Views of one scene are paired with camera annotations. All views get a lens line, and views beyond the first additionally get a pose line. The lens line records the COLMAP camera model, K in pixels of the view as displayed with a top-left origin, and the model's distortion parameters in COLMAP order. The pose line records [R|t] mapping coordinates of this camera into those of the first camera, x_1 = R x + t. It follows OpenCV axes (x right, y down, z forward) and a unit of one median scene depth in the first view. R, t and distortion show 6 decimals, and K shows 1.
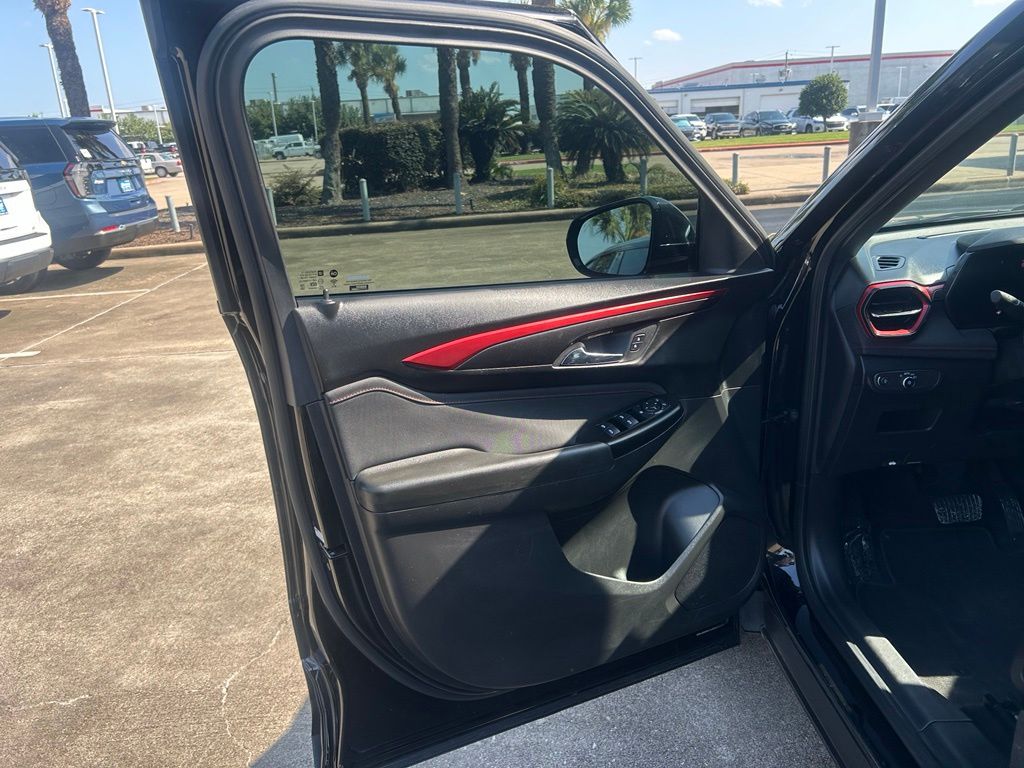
lens RADIAL K [[770.7, 0, 501.3], [0, 770.7, 394.2], [0, 0, 1]] dist [0.054929, -0.070525]
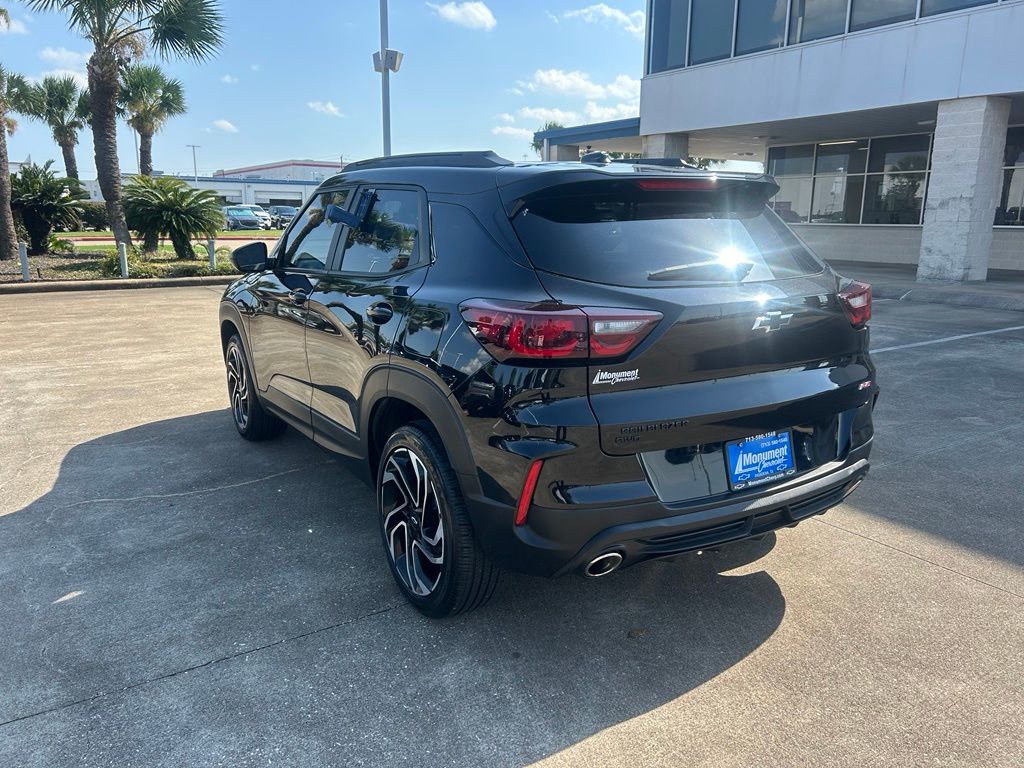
lens RADIAL K [[770.0, 0, 517.3], [0, 770.0, 403.4], [0, 0, 1]] dist [0.051074, -0.057959]
pose [[0.854970, -0.056910, 0.515546, -0.032653], [0.107104, 0.991911, -0.068125, 0.059056], [-0.507499, 0.113462, 0.854149, -0.174138]]
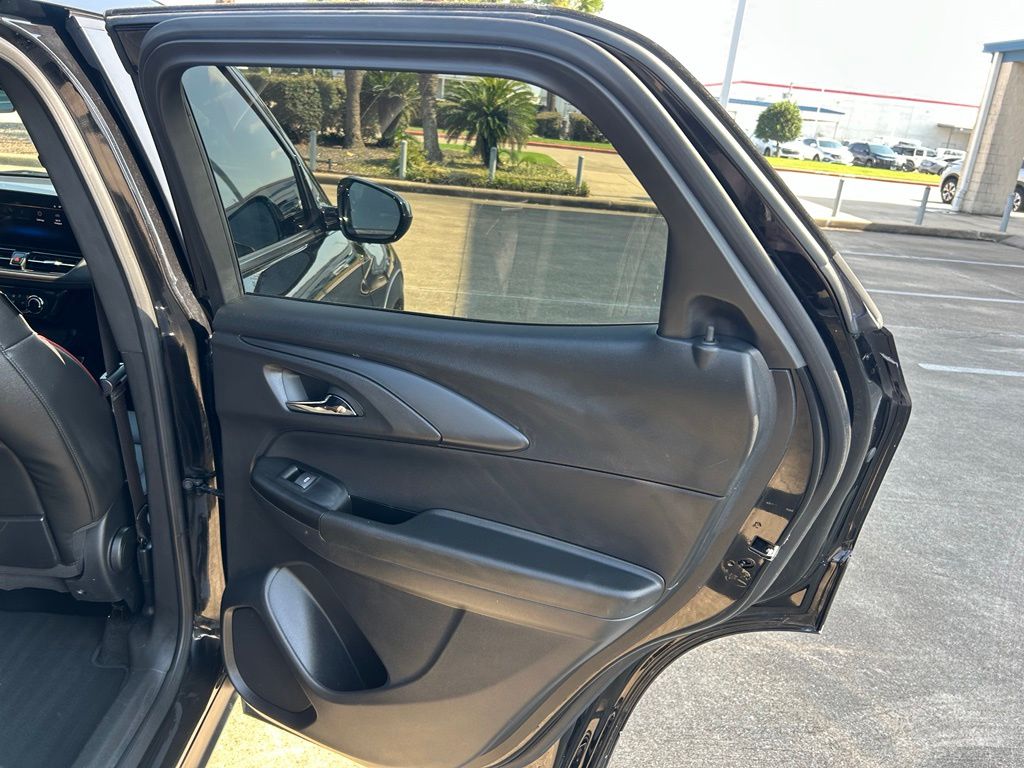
lens RADIAL K [[782.4, 0, 493.6], [0, 782.4, 381.1], [0, 0, 1]] dist [0.013066, -0.000700]
pose [[0.987941, 0.152029, 0.029338, 0.159090], [-0.152338, 0.988291, 0.008584, -0.001281], [-0.027690, -0.012949, 0.999533, -0.044874]]
